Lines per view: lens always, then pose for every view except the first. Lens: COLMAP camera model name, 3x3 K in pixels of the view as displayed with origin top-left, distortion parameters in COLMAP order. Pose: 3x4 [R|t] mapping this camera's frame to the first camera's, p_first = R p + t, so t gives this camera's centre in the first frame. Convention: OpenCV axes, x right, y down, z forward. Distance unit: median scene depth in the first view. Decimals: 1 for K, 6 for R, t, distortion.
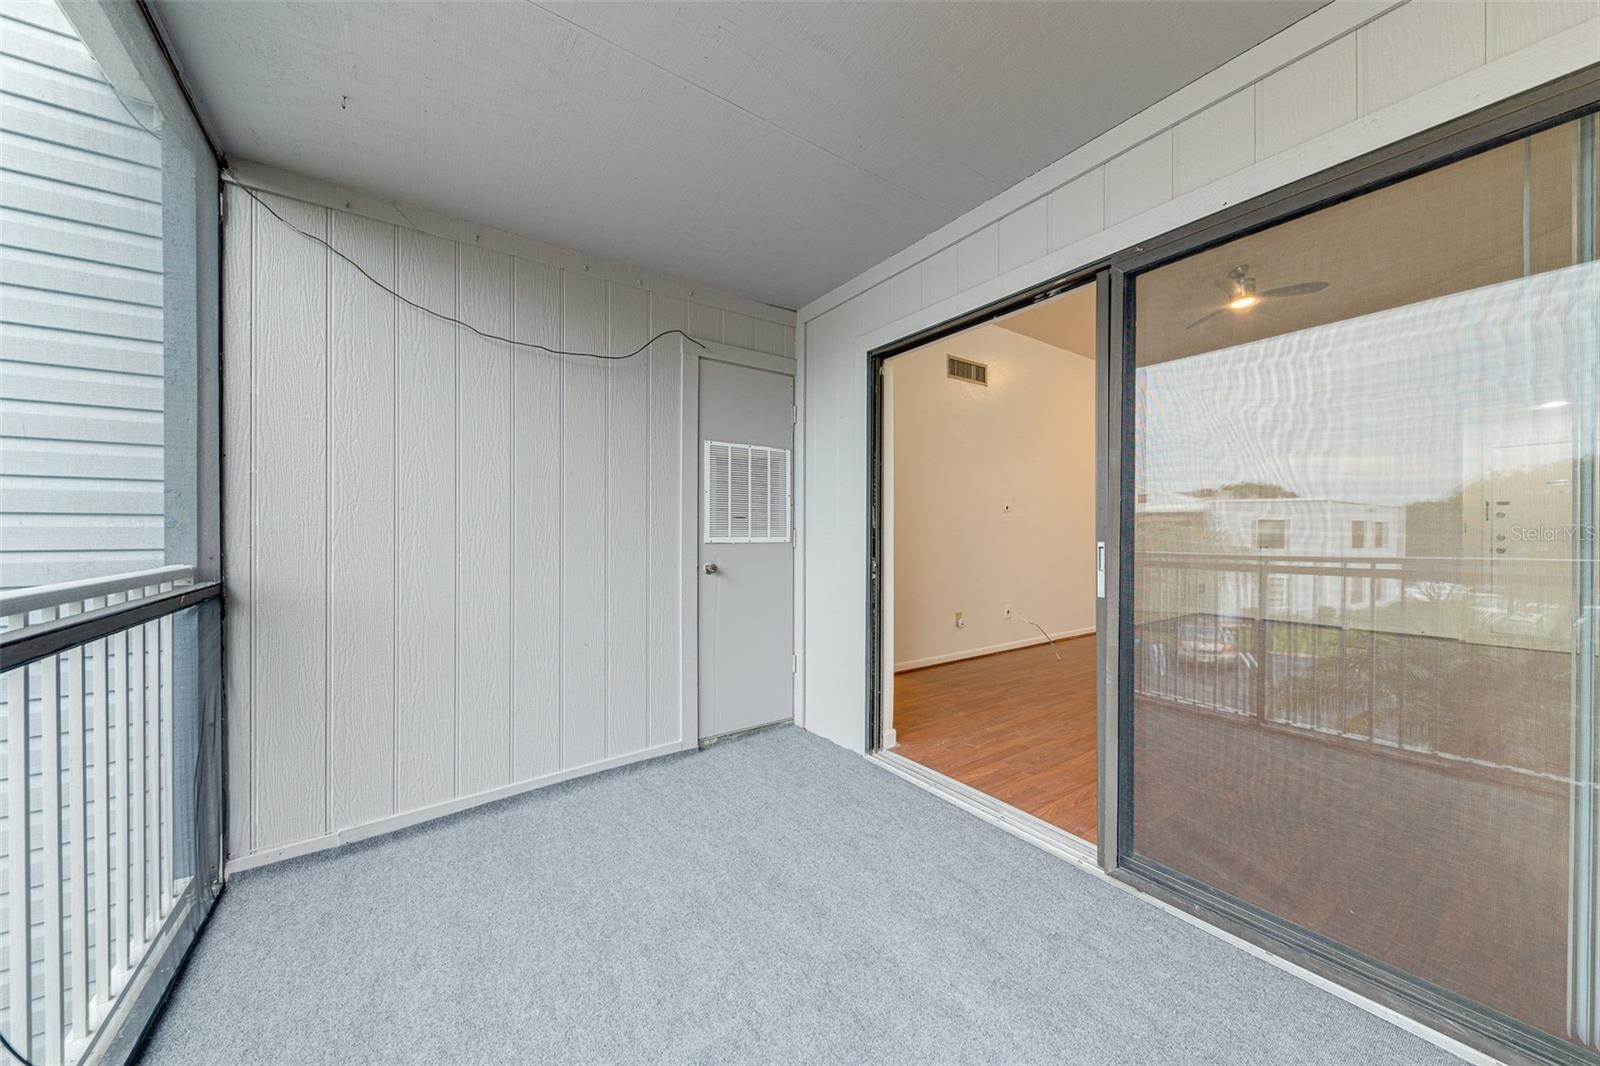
lens RADIAL K [[550.1, 0, 806.6], [0, 550.1, 536.3], [0, 0, 1]] dist [0.014323, -0.006336]
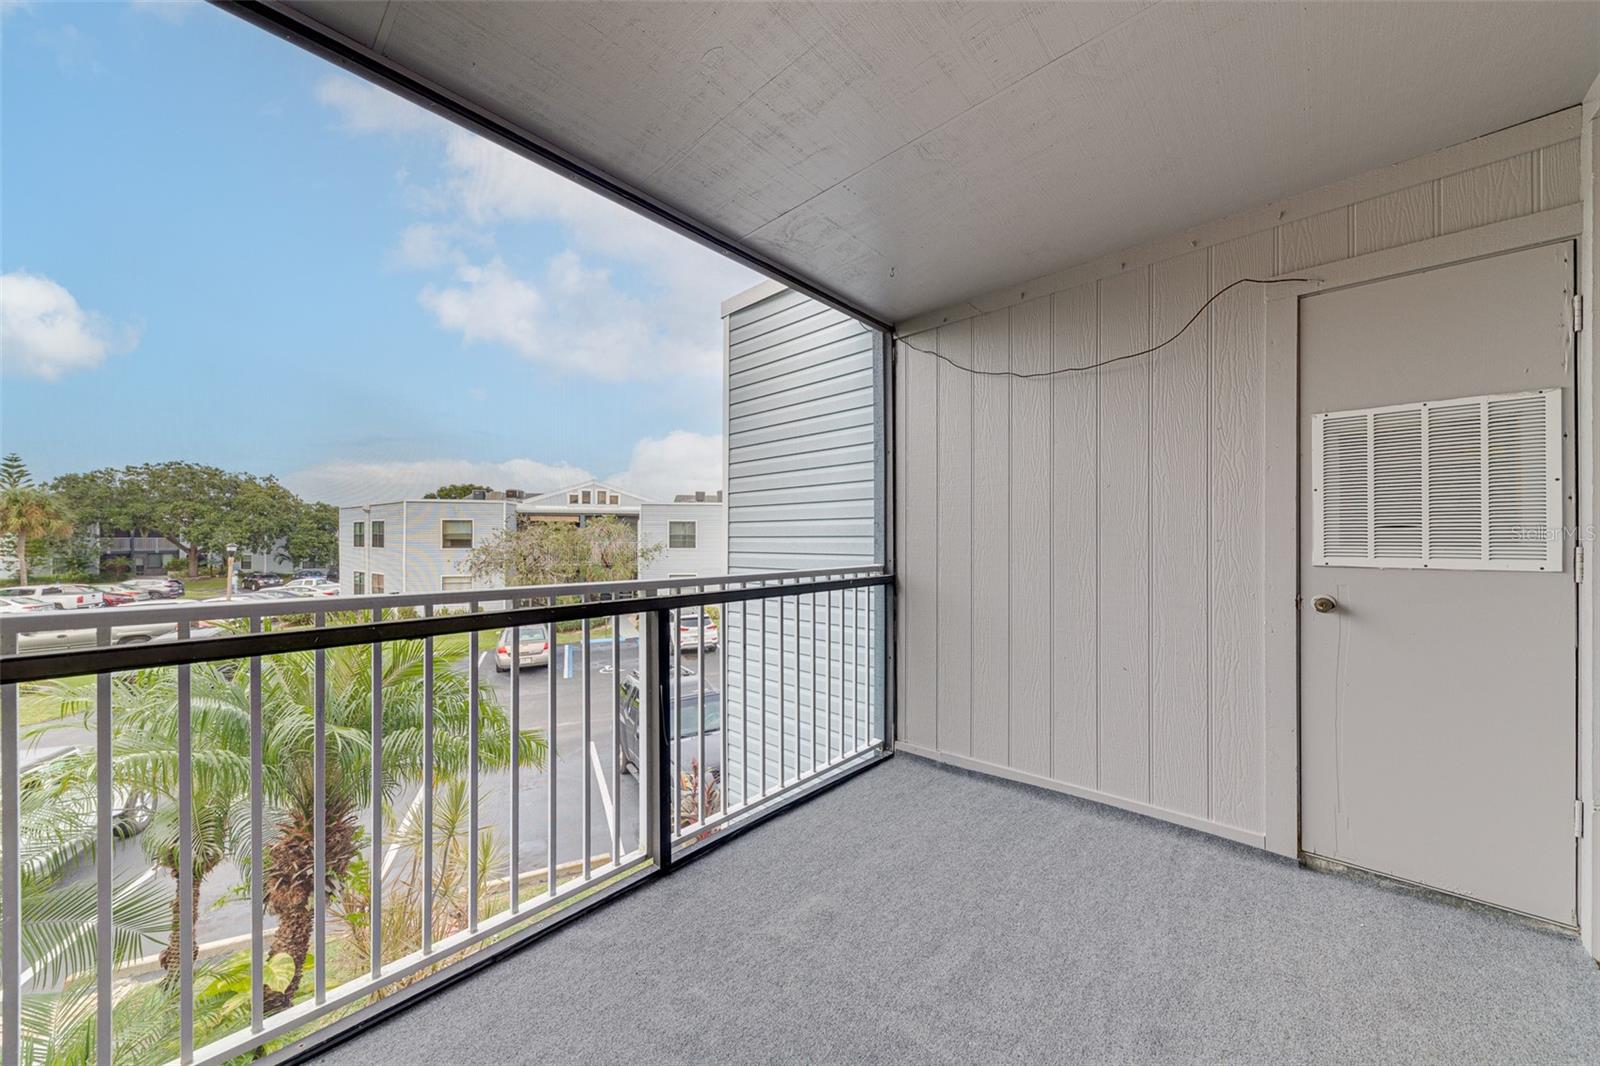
lens RADIAL K [[550.1, 0, 806.6], [0, 550.1, 536.3], [0, 0, 1]] dist [0.014323, -0.006336]
pose [[0.208048, -0.004062, -0.978110, 0.414358], [-0.007007, 0.999960, -0.005643, -0.018192], [0.978094, 0.008028, 0.208011, 0.289388]]
